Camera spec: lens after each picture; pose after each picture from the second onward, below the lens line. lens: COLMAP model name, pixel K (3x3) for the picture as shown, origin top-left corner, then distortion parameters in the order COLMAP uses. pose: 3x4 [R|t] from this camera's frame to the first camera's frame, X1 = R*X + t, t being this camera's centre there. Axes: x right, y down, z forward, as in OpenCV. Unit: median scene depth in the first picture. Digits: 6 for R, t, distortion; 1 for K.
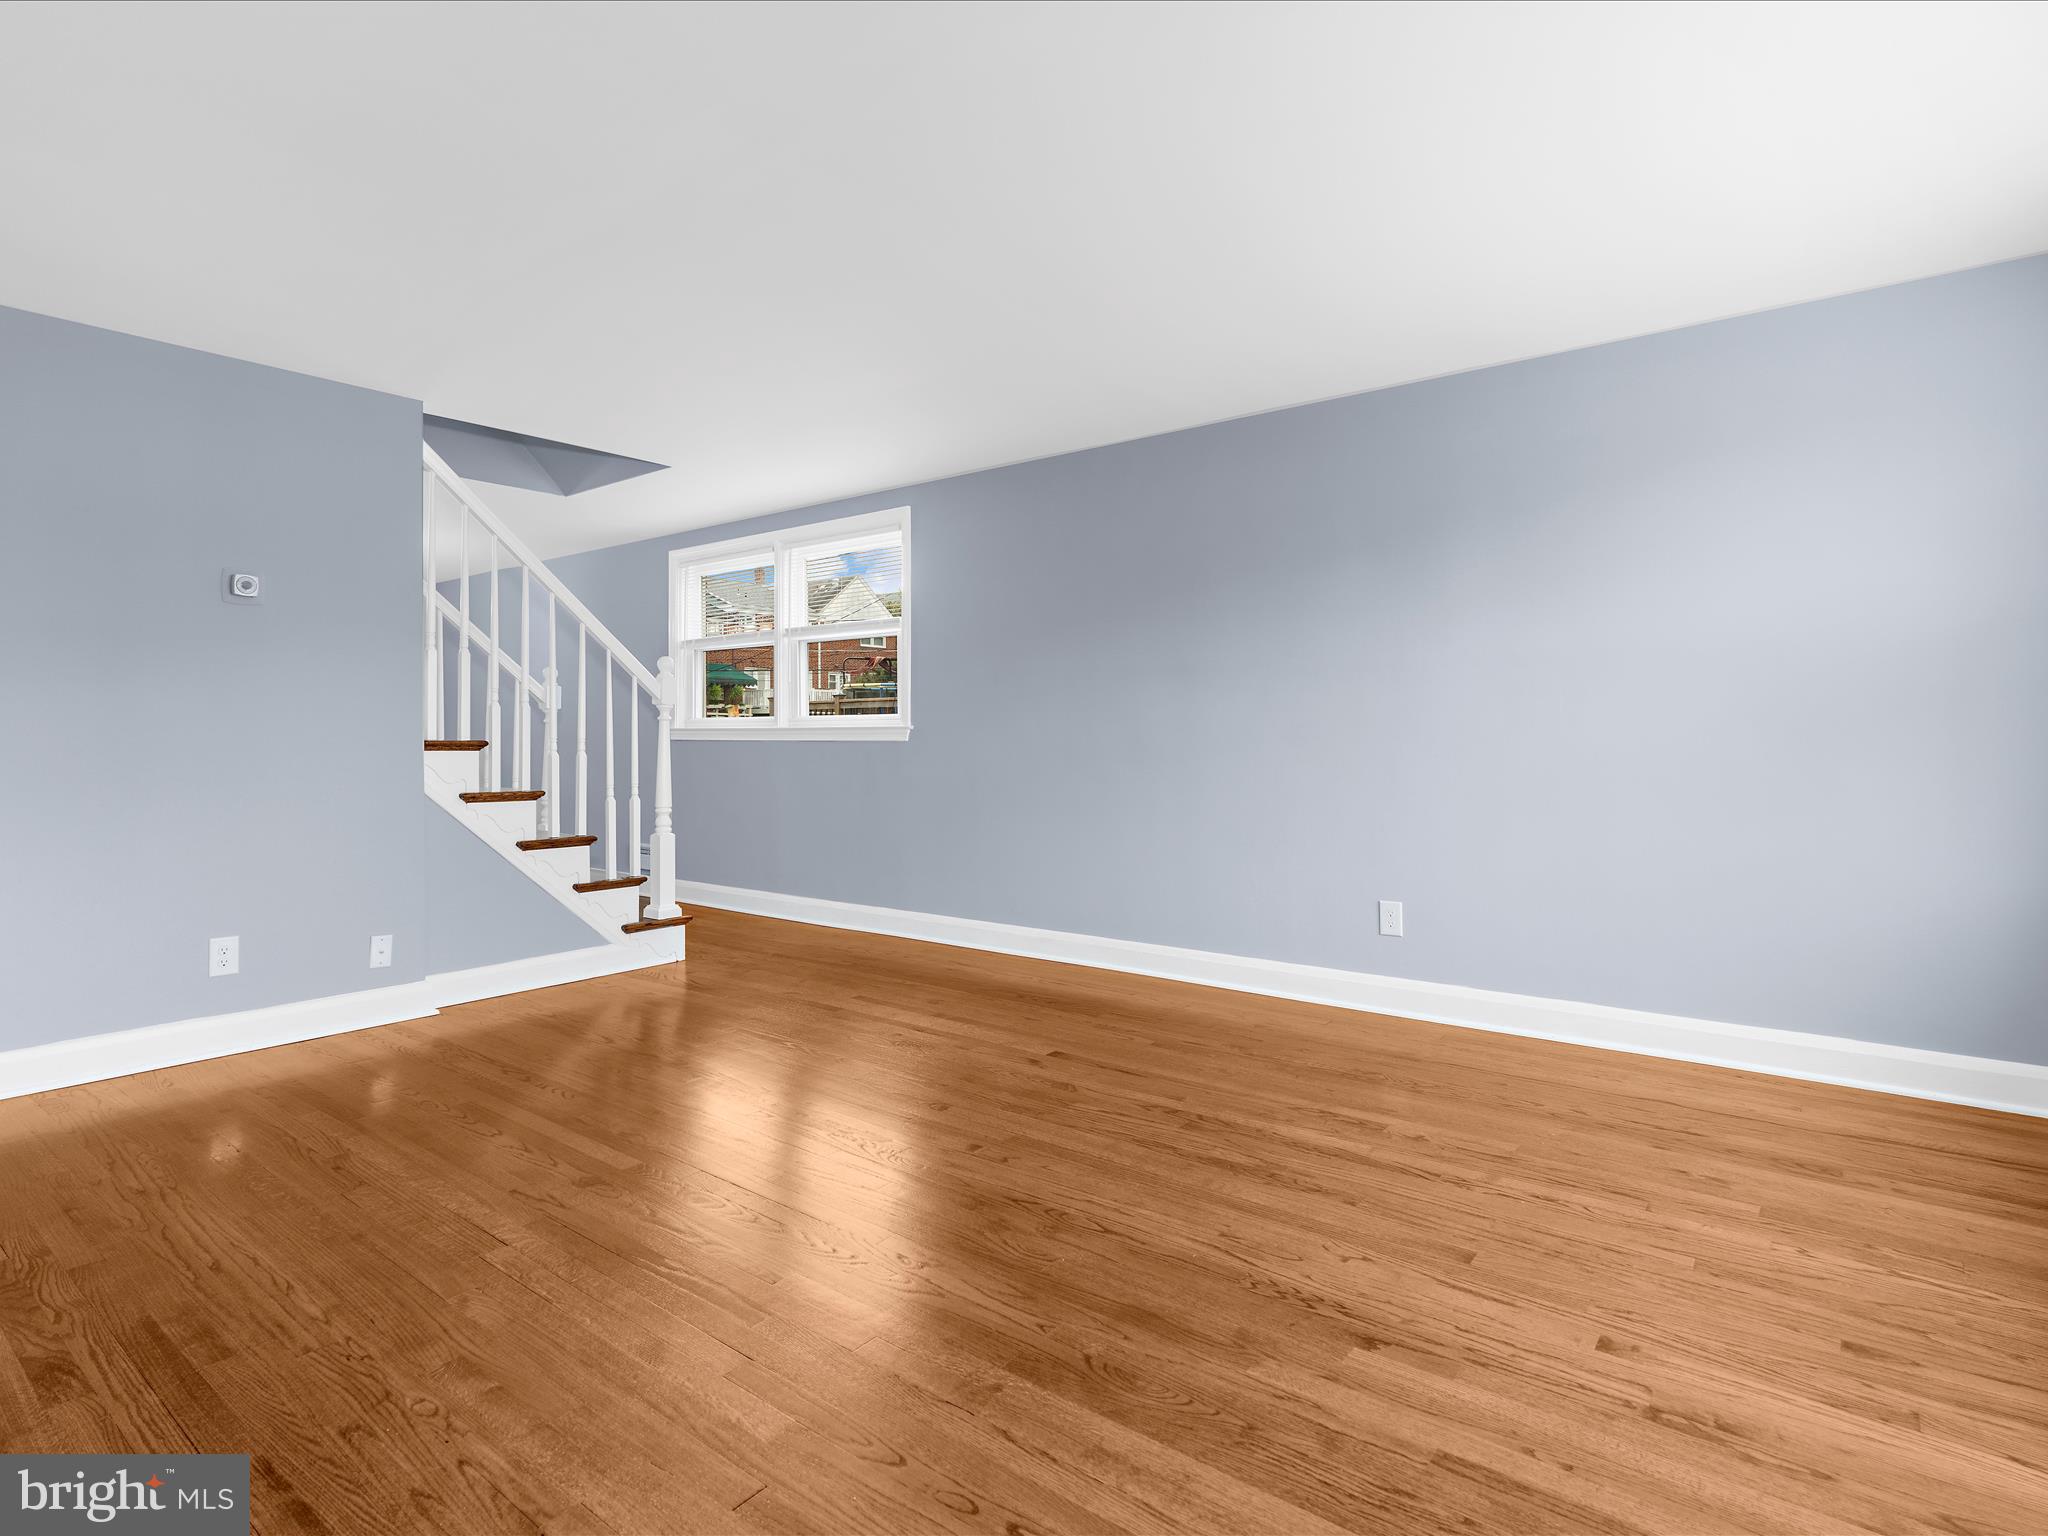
lens RADIAL K [[1052.1, 0, 1023.2], [0, 1052.1, 753.9], [0, 0, 1]] dist [-0.009138, 0.001990]
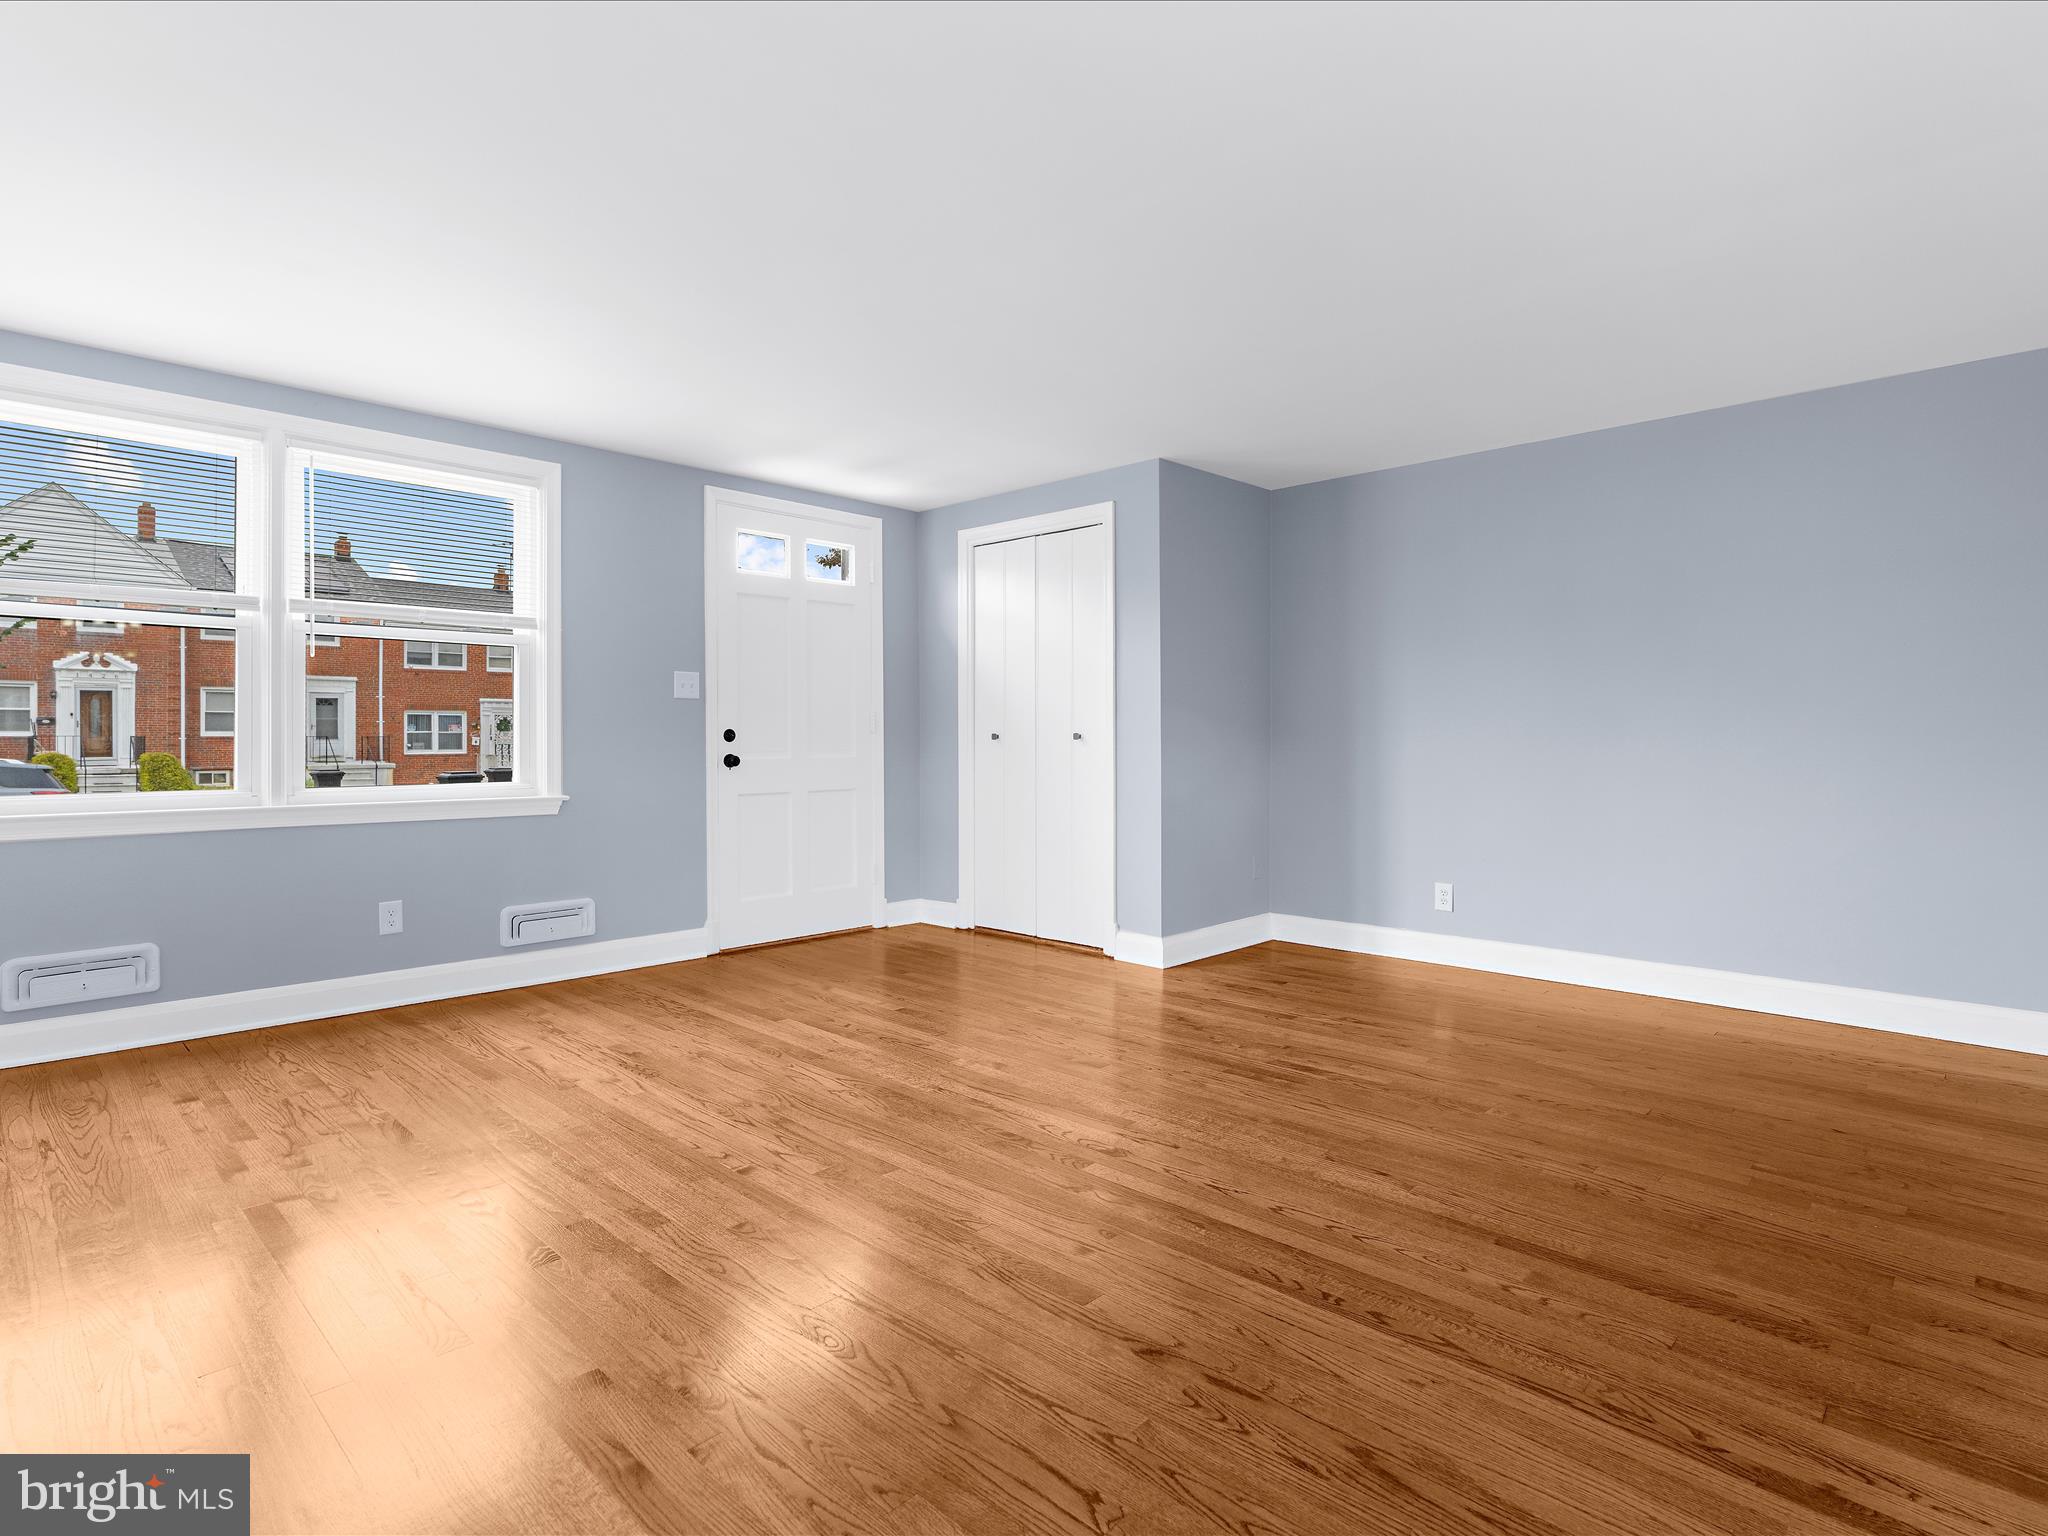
lens RADIAL K [[1052.1, 0, 1023.2], [0, 1052.1, 753.9], [0, 0, 1]] dist [-0.009138, 0.001990]
pose [[-0.993591, 0.004166, 0.112956, -0.572480], [0.007524, 0.999542, 0.029323, -0.042811], [-0.112782, 0.029985, -0.993167, 2.673741]]
